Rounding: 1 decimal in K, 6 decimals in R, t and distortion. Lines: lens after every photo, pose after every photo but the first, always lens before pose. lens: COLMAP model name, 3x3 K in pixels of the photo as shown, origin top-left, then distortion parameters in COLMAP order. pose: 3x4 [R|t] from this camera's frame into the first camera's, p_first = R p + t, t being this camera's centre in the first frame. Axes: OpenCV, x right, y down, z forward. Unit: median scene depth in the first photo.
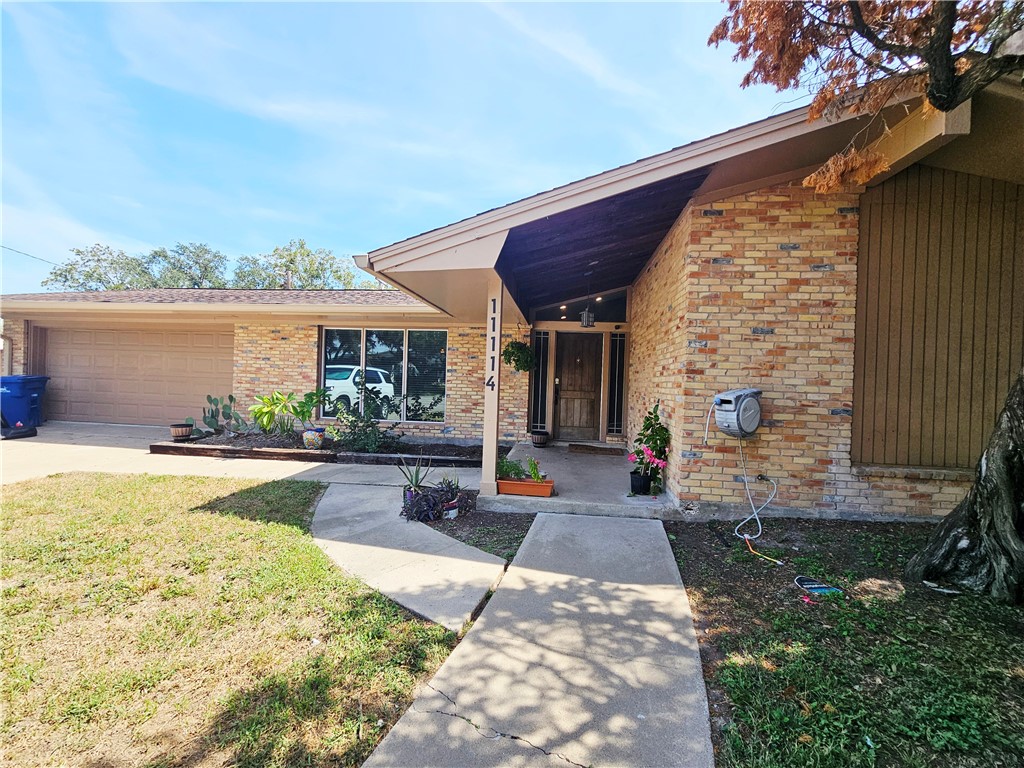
lens RADIAL K [[422.6, 0, 514.4], [0, 422.6, 382.5], [0, 0, 1]] dist [-0.000296, 0.000711]
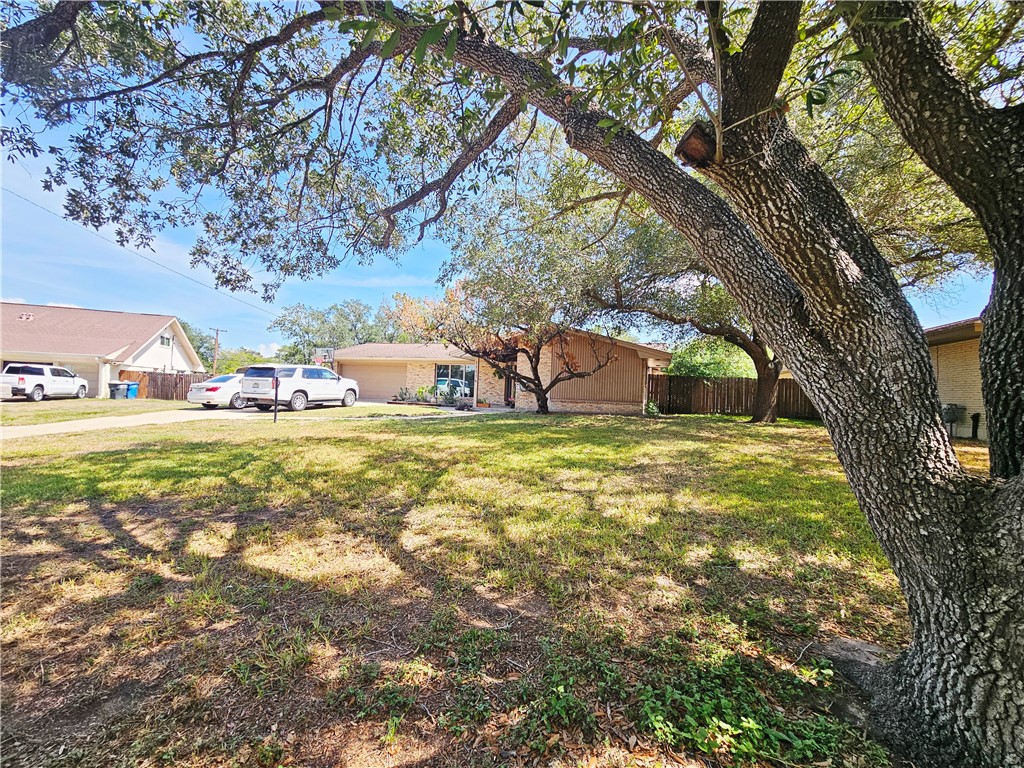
lens RADIAL K [[422.6, 0, 513.2], [0, 422.6, 386.6], [0, 0, 1]] dist [-0.000296, 0.000711]
pose [[0.976281, 0.005343, -0.216439, 0.684727], [-0.010813, 0.999651, -0.024098, 0.087369], [0.216235, 0.025867, 0.975999, -1.709477]]
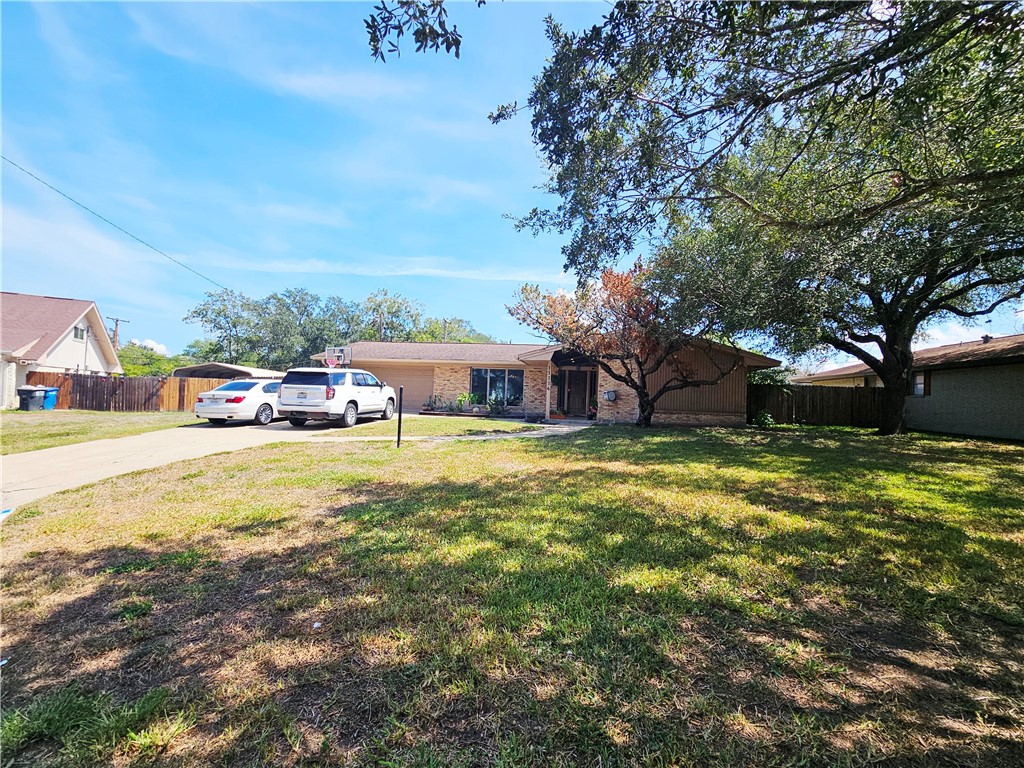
lens RADIAL K [[453.5, 0, 512.1], [0, 453.5, 381.6], [0, 0, 1]] dist [0.001808, 0.000160]
pose [[0.998749, 0.005626, -0.049686, -0.100325], [-0.007686, 0.999114, -0.041370, 0.059412], [0.049409, 0.041700, 0.997908, -1.660650]]
